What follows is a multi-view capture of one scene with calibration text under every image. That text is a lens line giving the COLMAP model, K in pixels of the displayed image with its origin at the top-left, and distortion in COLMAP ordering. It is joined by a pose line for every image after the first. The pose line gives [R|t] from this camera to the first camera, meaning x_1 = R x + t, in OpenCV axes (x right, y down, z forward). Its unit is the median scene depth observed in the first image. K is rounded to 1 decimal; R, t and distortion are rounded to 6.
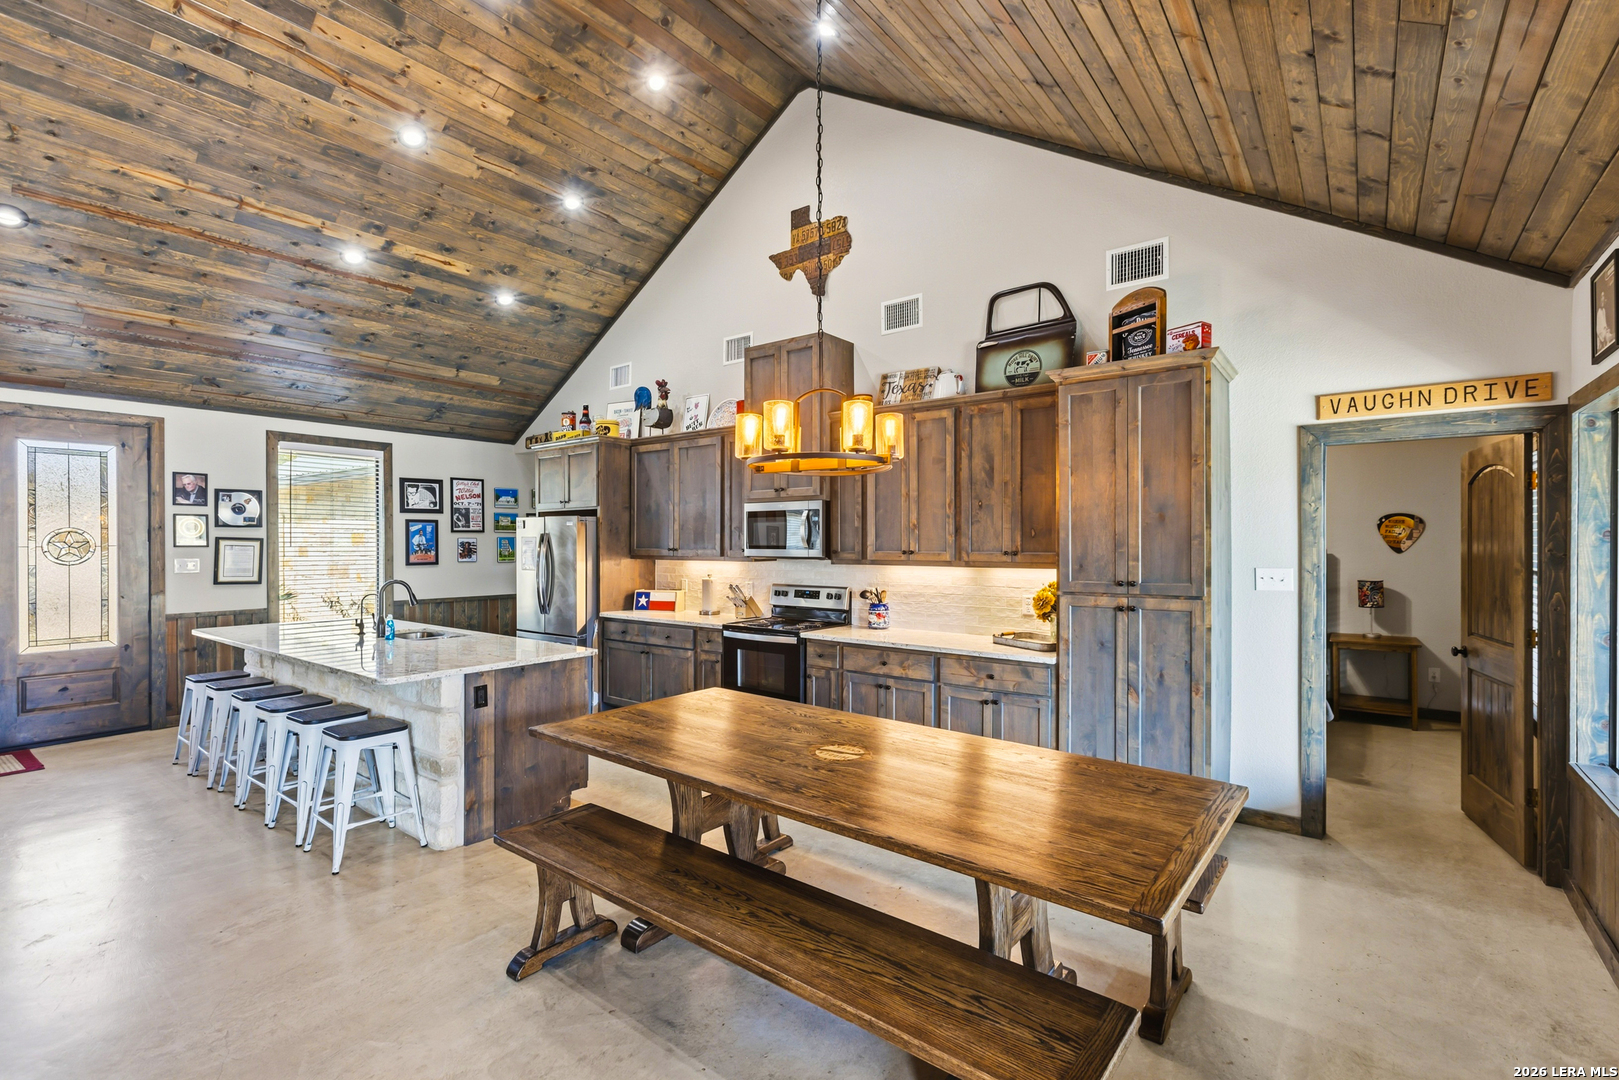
lens RADIAL K [[728.0, 0, 822.2], [0, 728.0, 537.5], [0, 0, 1]] dist [-0.001819, -0.000200]
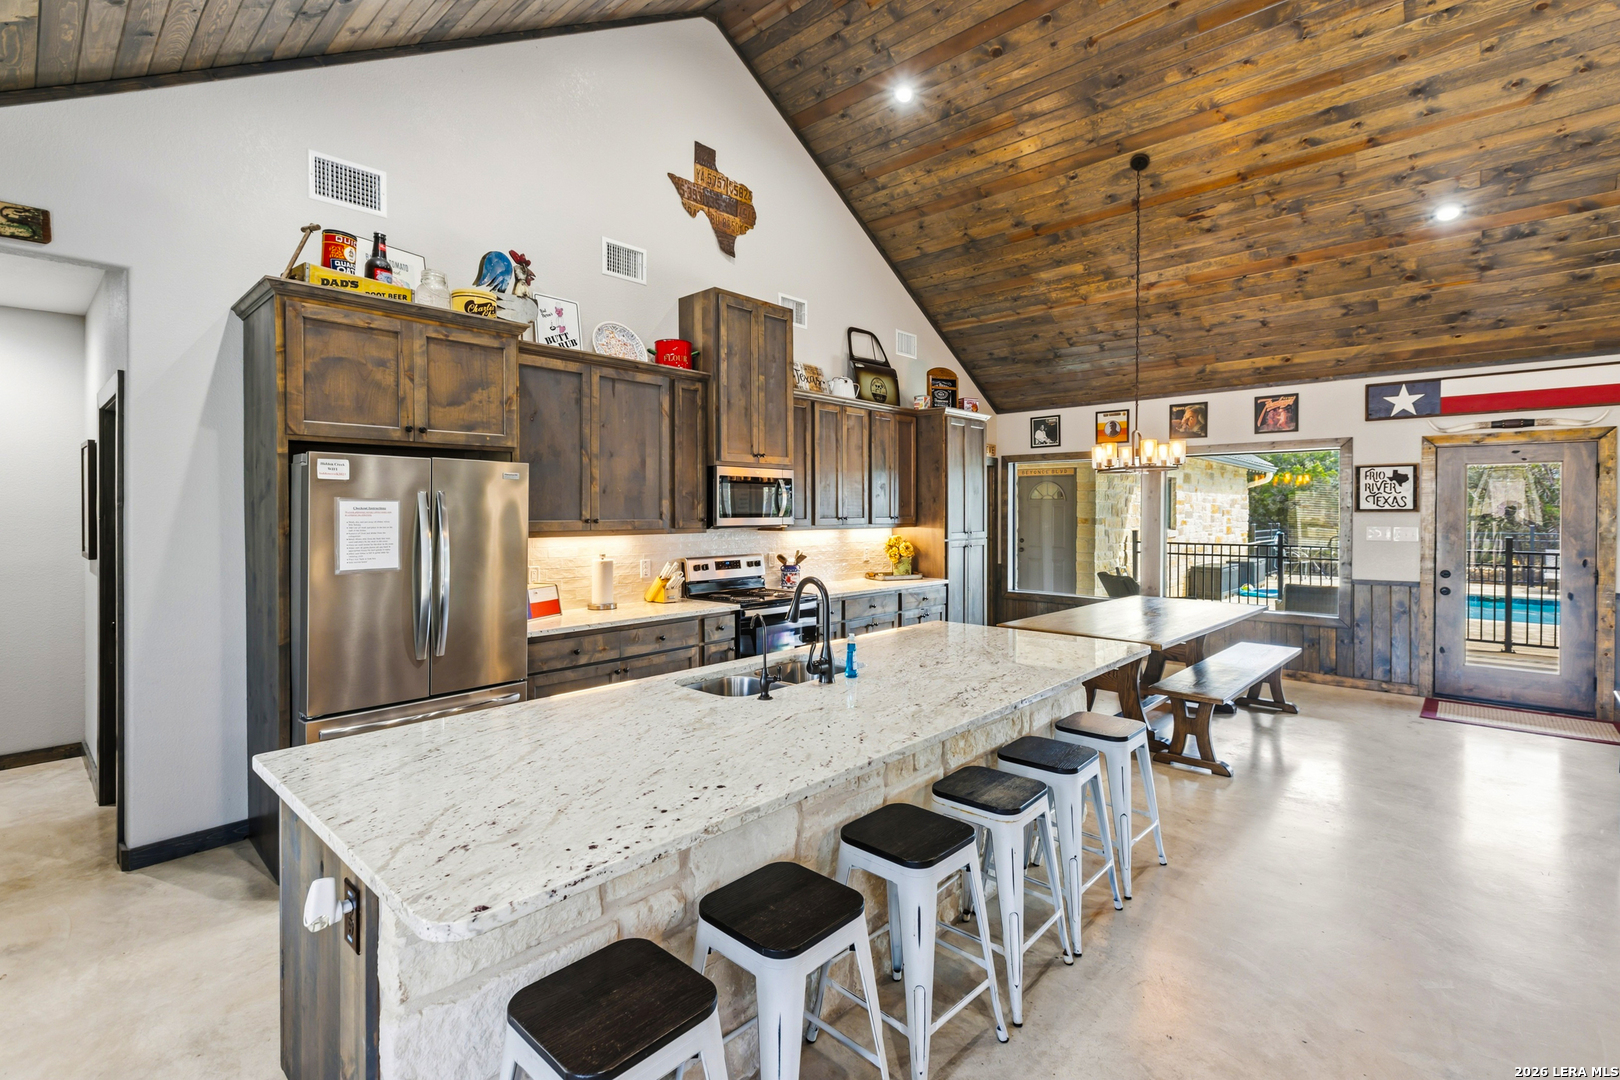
lens RADIAL K [[736.8, 0, 811.1], [0, 736.8, 514.2], [0, 0, 1]] dist [0.001469, -0.000179]
pose [[0.094138, -0.003098, 0.995554, -0.946079], [-0.000892, 0.999994, 0.003196, 0.008430], [-0.995559, -0.001189, 0.094135, 0.782197]]
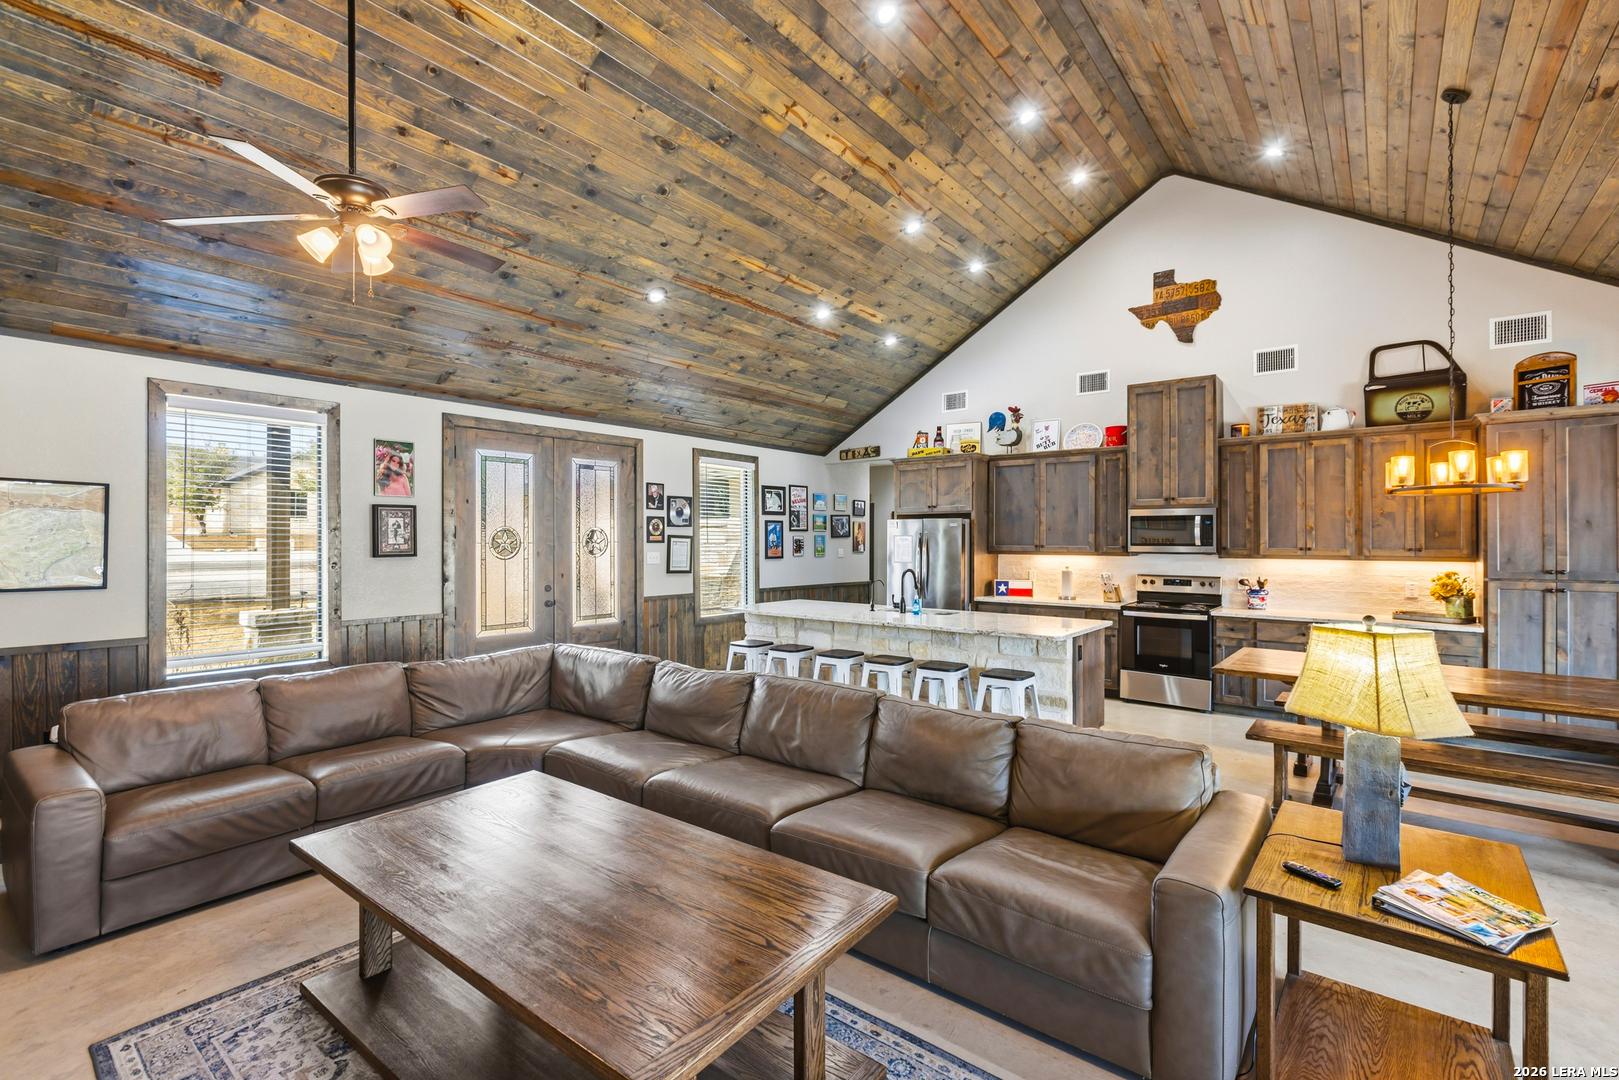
lens RADIAL K [[728.3, 0, 813.5], [0, 728.3, 527.1], [0, 0, 1]] dist [0.003007, -0.001273]
pose [[0.999827, 0.002734, -0.018407, -0.605277], [-0.002929, 0.999940, -0.010584, -0.001578], [0.018377, 0.010636, 0.999775, -0.250087]]
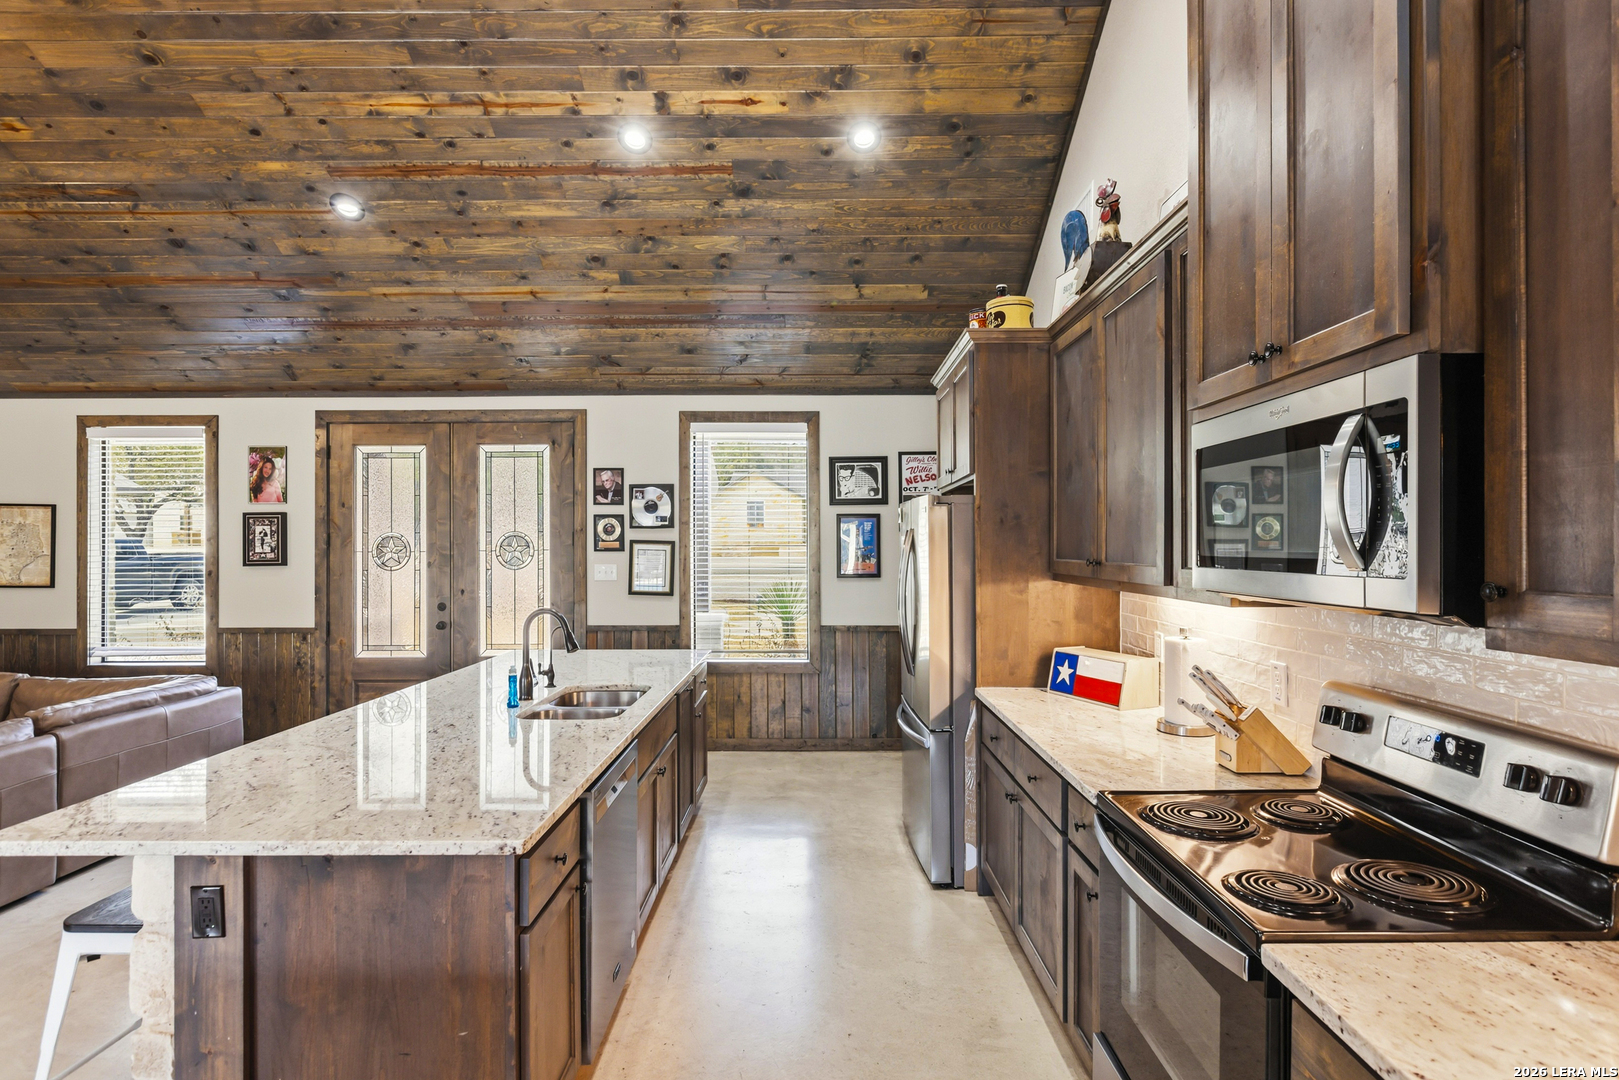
lens RADIAL K [[812.0, 0, 809.5], [0, 812.0, 540.0], [0, 0, 1]] dist [0.005676, 0.000300]
pose [[0.598941, -0.006609, -0.800766, 0.077374], [0.007249, 0.999970, -0.002831, 0.003942], [0.800761, -0.004109, 0.598970, 0.631835]]
